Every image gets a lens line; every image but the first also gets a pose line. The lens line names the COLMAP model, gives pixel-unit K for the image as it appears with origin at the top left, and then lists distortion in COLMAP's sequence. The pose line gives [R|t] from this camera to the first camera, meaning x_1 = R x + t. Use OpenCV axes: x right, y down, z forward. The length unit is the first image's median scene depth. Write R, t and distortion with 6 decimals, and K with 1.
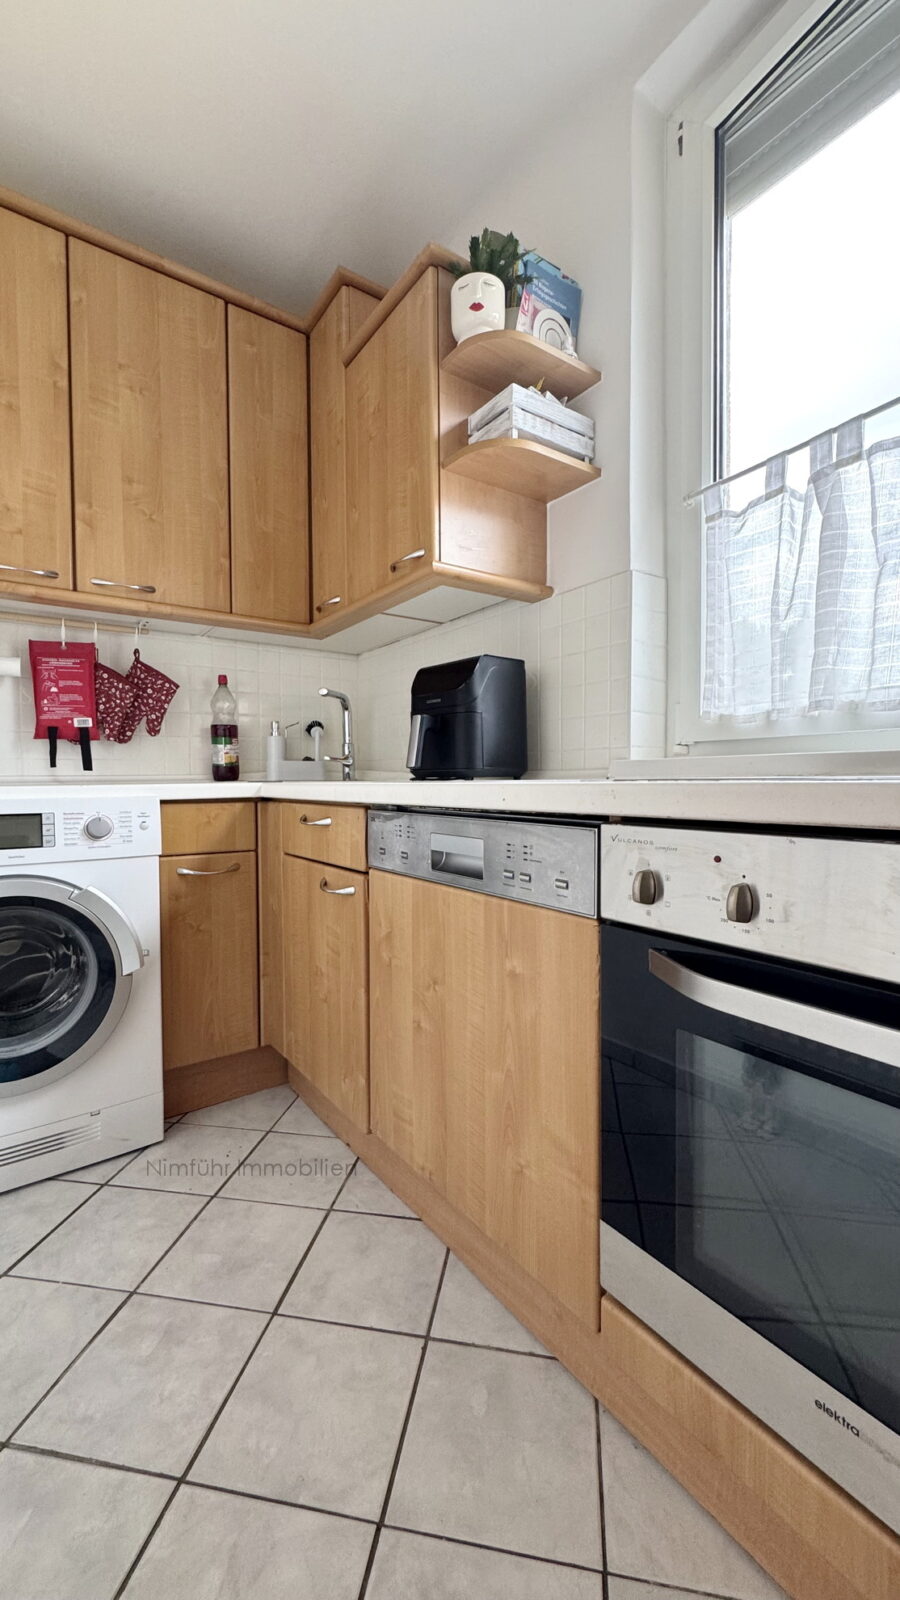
lens RADIAL K [[638.5, 0, 448.4], [0, 638.5, 800.4], [0, 0, 1]] dist [-0.001623, -0.000037]
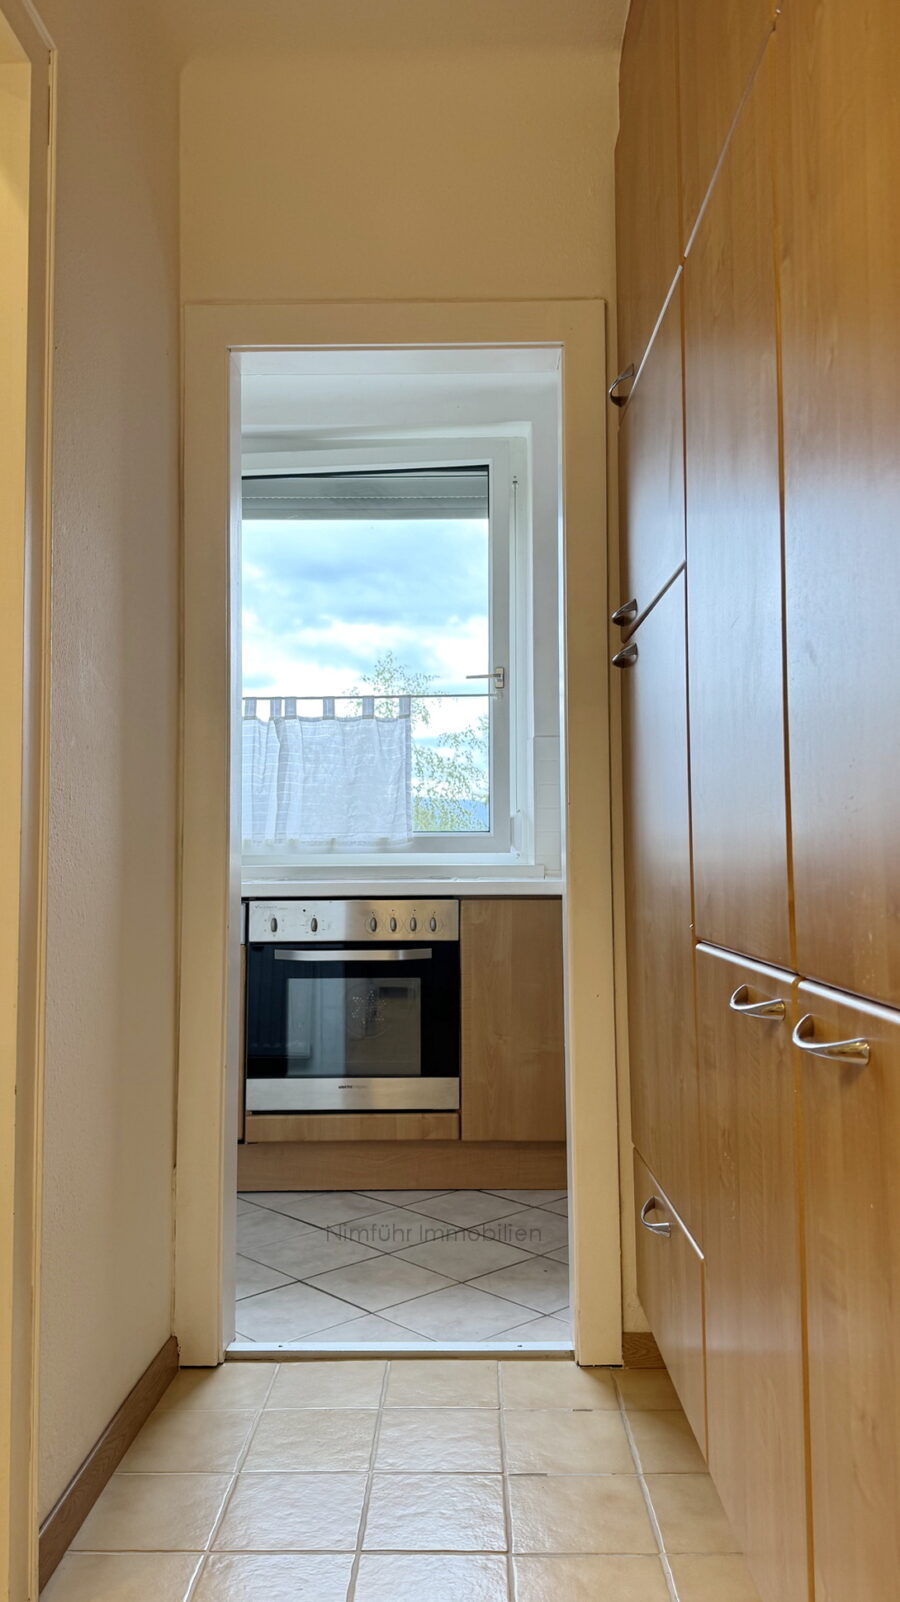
lens RADIAL K [[1126.3, 0, 449.4], [0, 1126.3, 800.9], [0, 0, 1]] dist [-0.000476, -0.000011]
pose [[0.587661, 0.048150, 0.807673, -2.530444], [0.025051, 0.996666, -0.077644, 0.011376], [-0.808719, 0.065861, 0.584496, -1.906168]]
